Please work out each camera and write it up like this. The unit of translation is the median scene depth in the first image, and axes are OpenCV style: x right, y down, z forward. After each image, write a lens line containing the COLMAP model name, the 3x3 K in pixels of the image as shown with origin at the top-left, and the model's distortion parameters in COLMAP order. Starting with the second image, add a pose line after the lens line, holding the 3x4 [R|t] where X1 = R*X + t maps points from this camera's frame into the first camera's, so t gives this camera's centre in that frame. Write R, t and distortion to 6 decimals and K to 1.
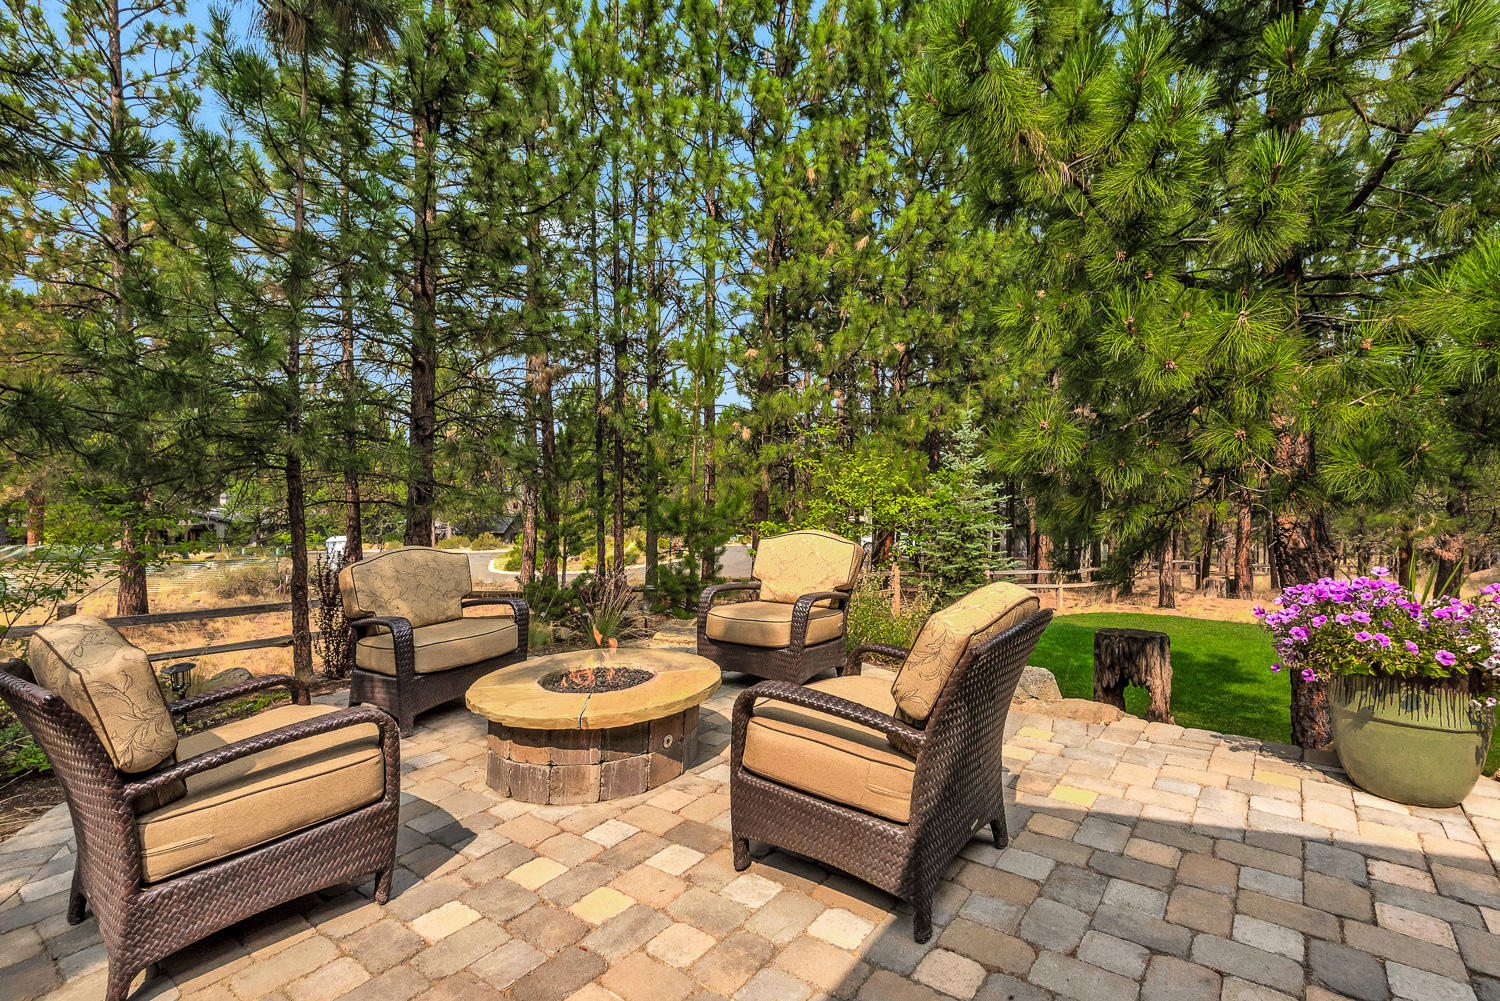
lens RADIAL K [[678.3, 0, 750.1], [0, 678.3, 497.0], [0, 0, 1]] dist [0.000380, -0.001561]
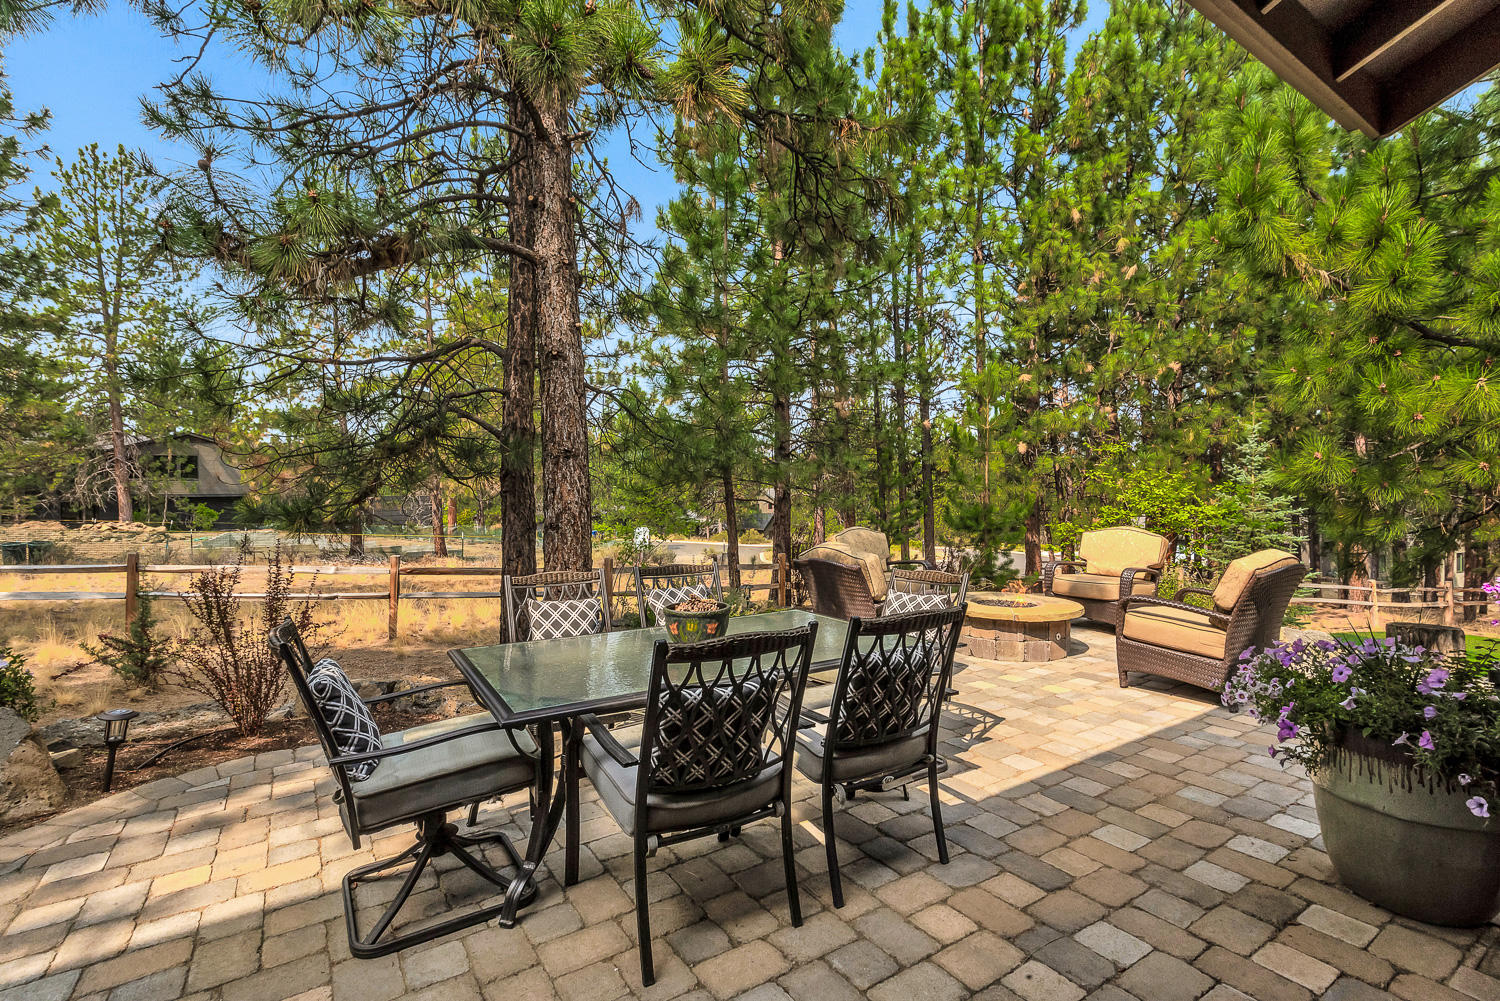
lens RADIAL K [[678.3, 0, 728.9], [0, 678.3, 438.2], [0, 0, 1]] dist [0.000380, -0.001561]
pose [[0.938470, -0.008175, -0.345265, -0.070904], [-0.023514, 0.995887, -0.087495, 0.002963], [0.344560, 0.090230, 0.934418, -0.231678]]
